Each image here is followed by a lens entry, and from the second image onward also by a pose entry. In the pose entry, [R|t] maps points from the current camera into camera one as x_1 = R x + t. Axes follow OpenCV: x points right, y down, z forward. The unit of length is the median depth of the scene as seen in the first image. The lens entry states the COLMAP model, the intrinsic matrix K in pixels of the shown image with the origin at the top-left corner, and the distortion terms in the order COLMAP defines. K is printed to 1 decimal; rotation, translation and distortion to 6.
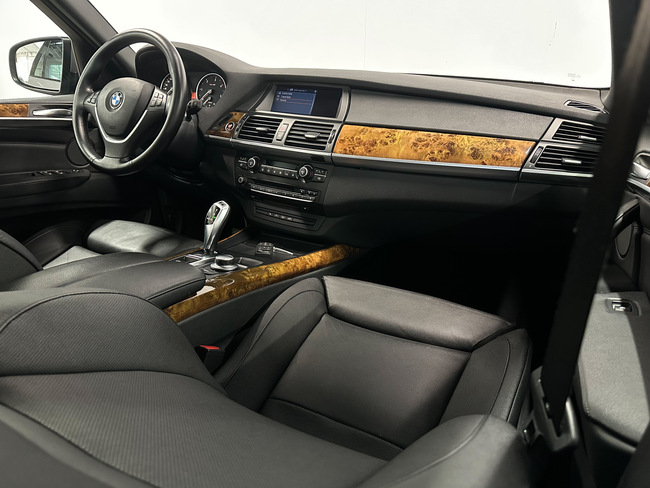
lens RADIAL K [[465.5, 0, 325.0], [0, 465.5, 244.0], [0, 0, 1]] dist [0.147514, -0.186336]
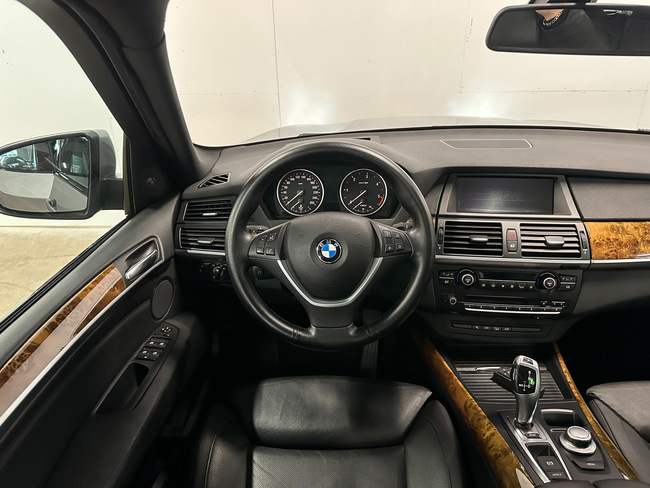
lens RADIAL K [[465.5, 0, 325.0], [0, 465.5, 244.0], [0, 0, 1]] dist [0.147514, -0.186336]
pose [[0.881822, -0.231224, 0.411006, -0.742965], [0.192017, 0.972076, 0.134896, -0.415743], [-0.430720, -0.040034, 0.901597, 0.387392]]
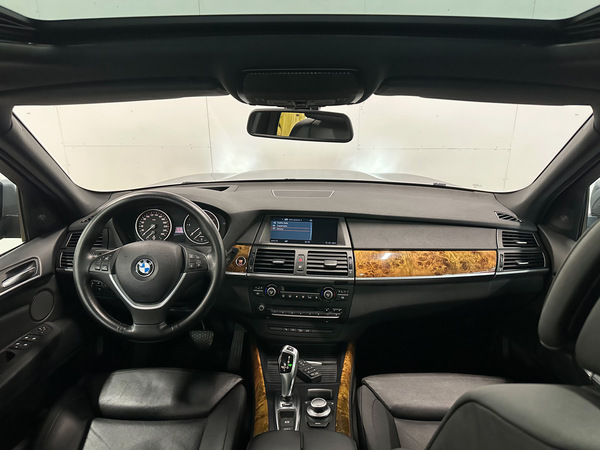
lens RADIAL K [[429.6, 0, 300.0], [0, 429.6, 225.0], [0, 0, 1]] dist [0.147514, -0.186336]
pose [[0.886771, -0.172039, 0.428998, -0.538908], [0.181183, 0.983250, 0.019789, -0.356540], [-0.425217, 0.060179, 0.903089, 0.037856]]
